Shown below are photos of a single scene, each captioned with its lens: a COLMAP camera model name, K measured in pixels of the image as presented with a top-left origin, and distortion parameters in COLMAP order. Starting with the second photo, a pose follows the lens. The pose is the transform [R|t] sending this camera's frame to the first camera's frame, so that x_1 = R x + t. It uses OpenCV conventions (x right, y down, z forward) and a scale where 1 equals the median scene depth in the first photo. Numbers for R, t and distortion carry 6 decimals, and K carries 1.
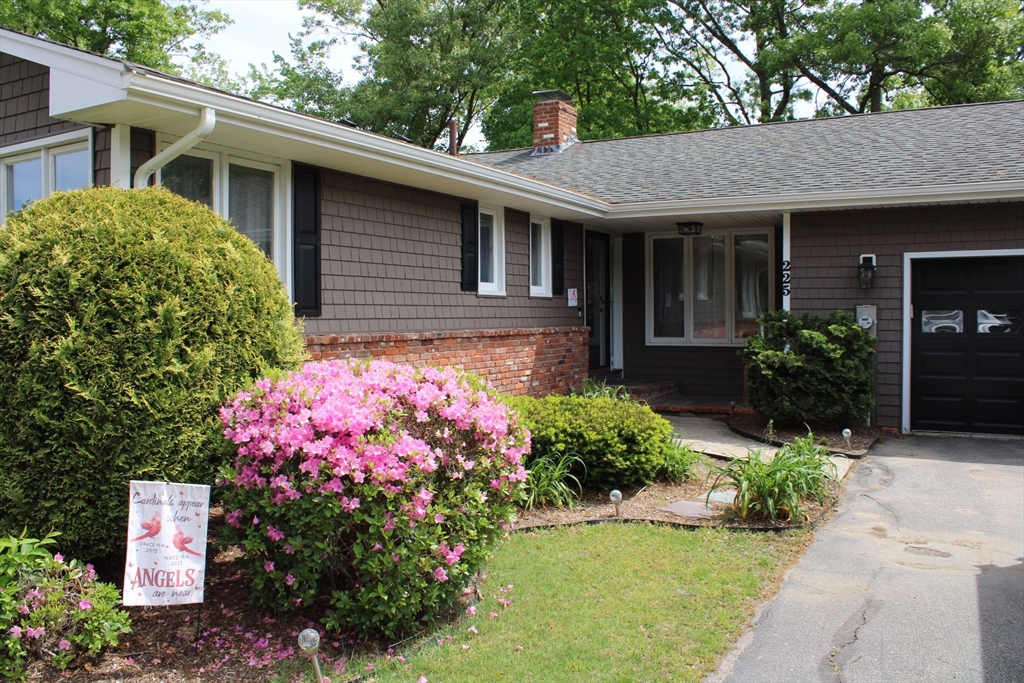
lens RADIAL K [[854.2, 0, 506.9], [0, 854.2, 338.3], [0, 0, 1]] dist [-0.156576, 0.133133]
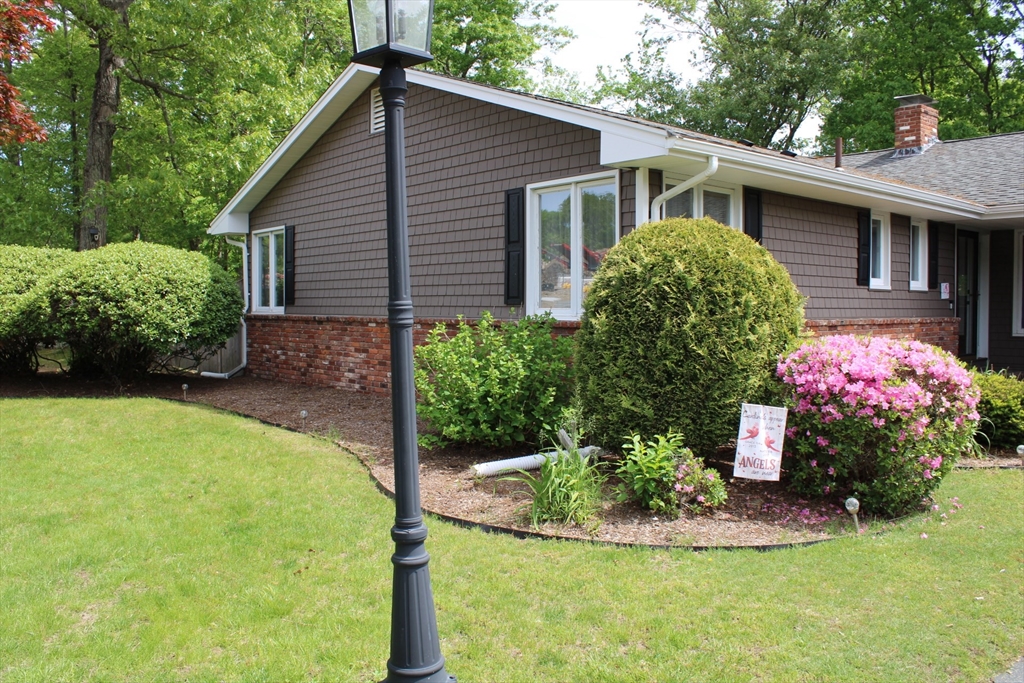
lens RADIAL K [[854.2, 0, 501.8], [0, 854.2, 341.6], [0, 0, 1]] dist [-0.156576, 0.133133]
pose [[0.936694, 0.020646, -0.349539, -0.183650], [-0.015109, 0.999714, 0.018560, 0.013915], [0.349822, -0.012104, 0.936738, -0.435123]]
